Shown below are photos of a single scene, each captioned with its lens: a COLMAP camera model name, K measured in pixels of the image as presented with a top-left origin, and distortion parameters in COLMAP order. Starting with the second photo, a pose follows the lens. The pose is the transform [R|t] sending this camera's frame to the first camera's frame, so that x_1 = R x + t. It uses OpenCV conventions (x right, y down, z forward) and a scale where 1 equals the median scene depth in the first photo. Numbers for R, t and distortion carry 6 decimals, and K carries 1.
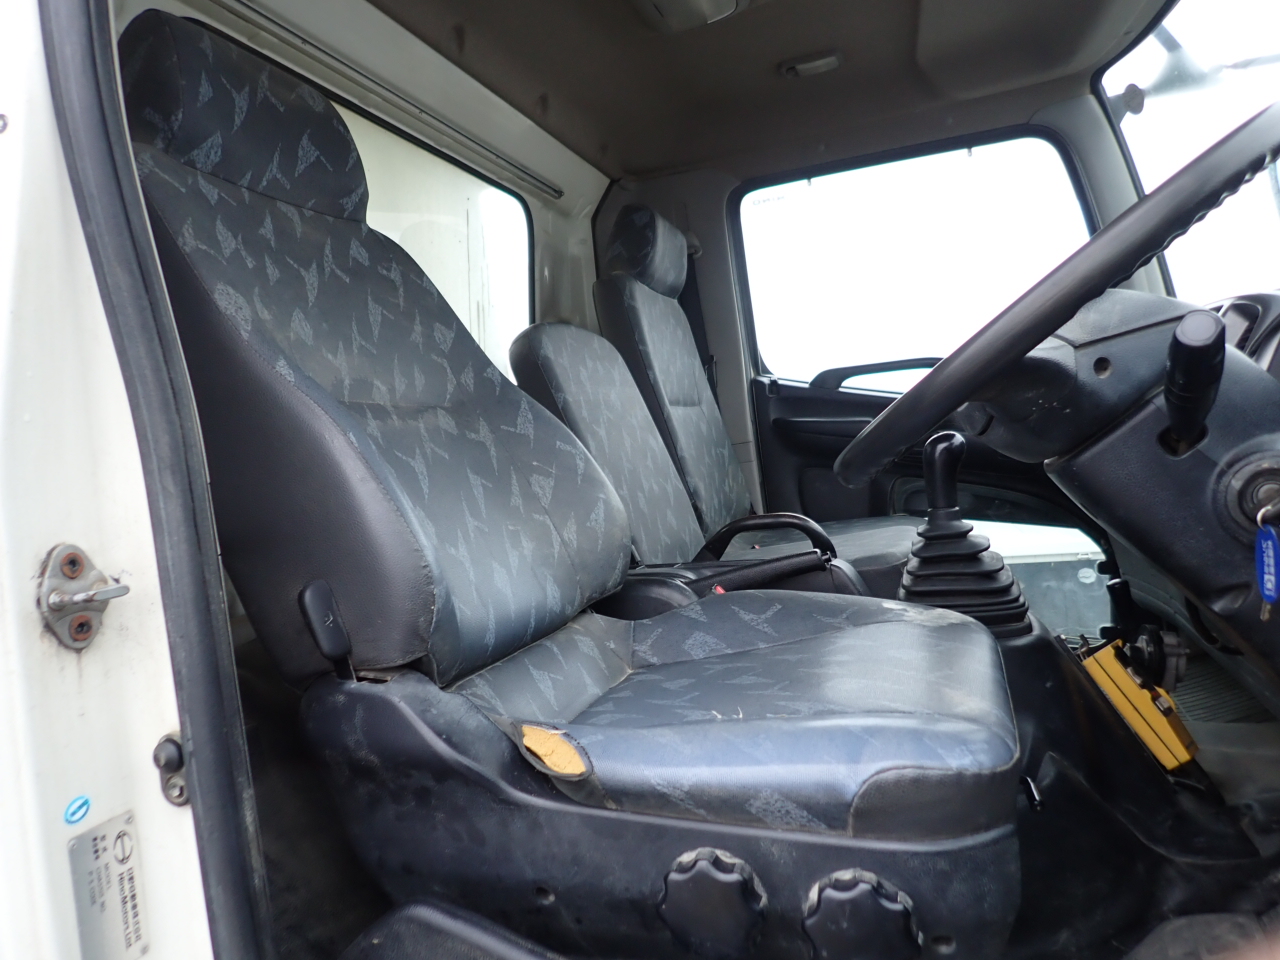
lens RADIAL K [[938.8, 0, 640.4], [0, 938.8, 486.9], [0, 0, 1]] dist [0.001771, 0.000885]
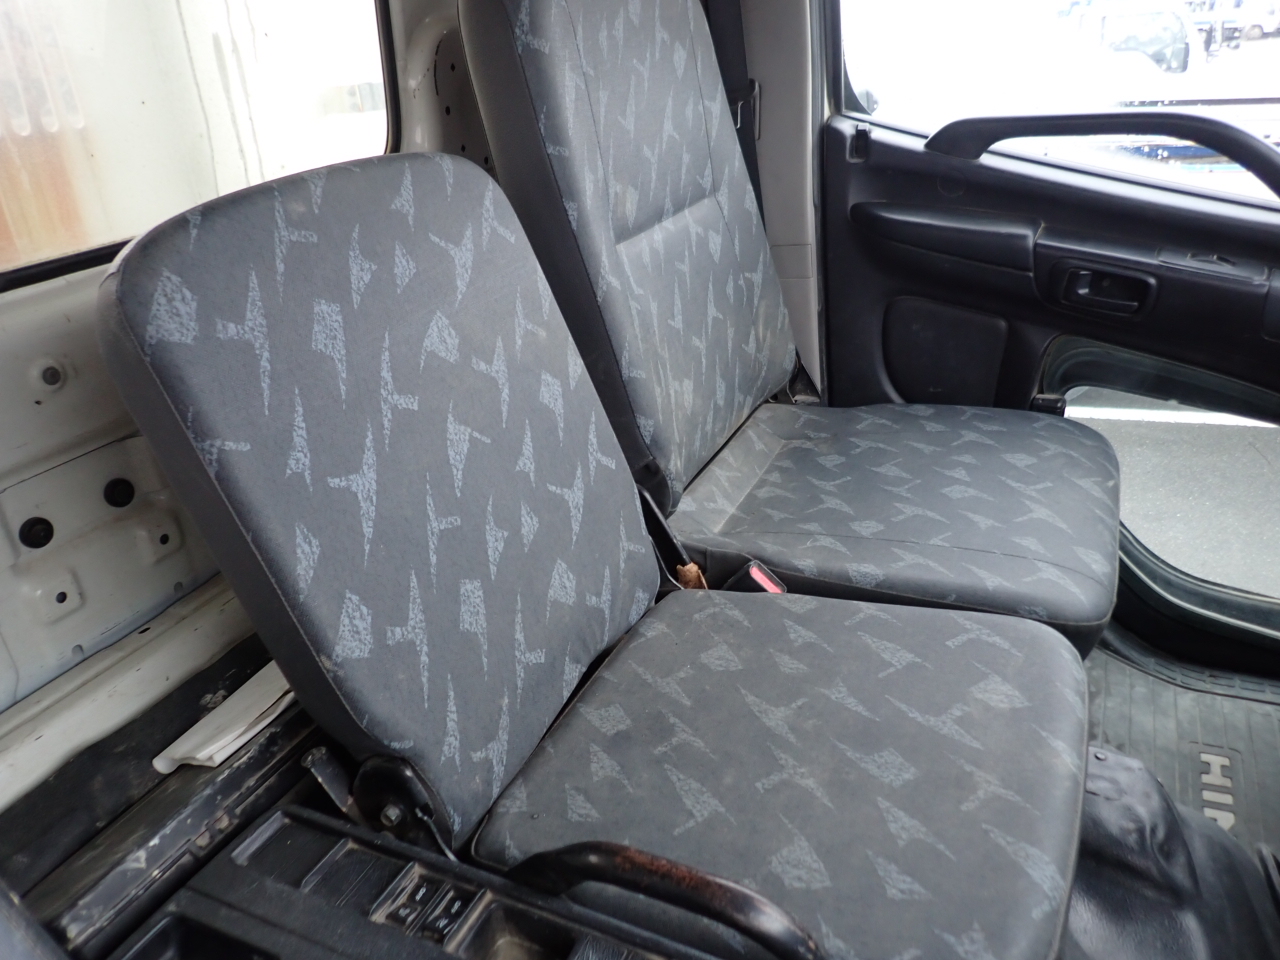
lens RADIAL K [[938.8, 0, 639.6], [0, 938.8, 473.0], [0, 0, 1]] dist [0.001771, 0.000885]
pose [[0.992654, 0.067865, -0.100164, 0.085571], [-0.021145, 0.912442, 0.408659, -0.161015], [0.119128, -0.403539, 0.907174, 0.424395]]
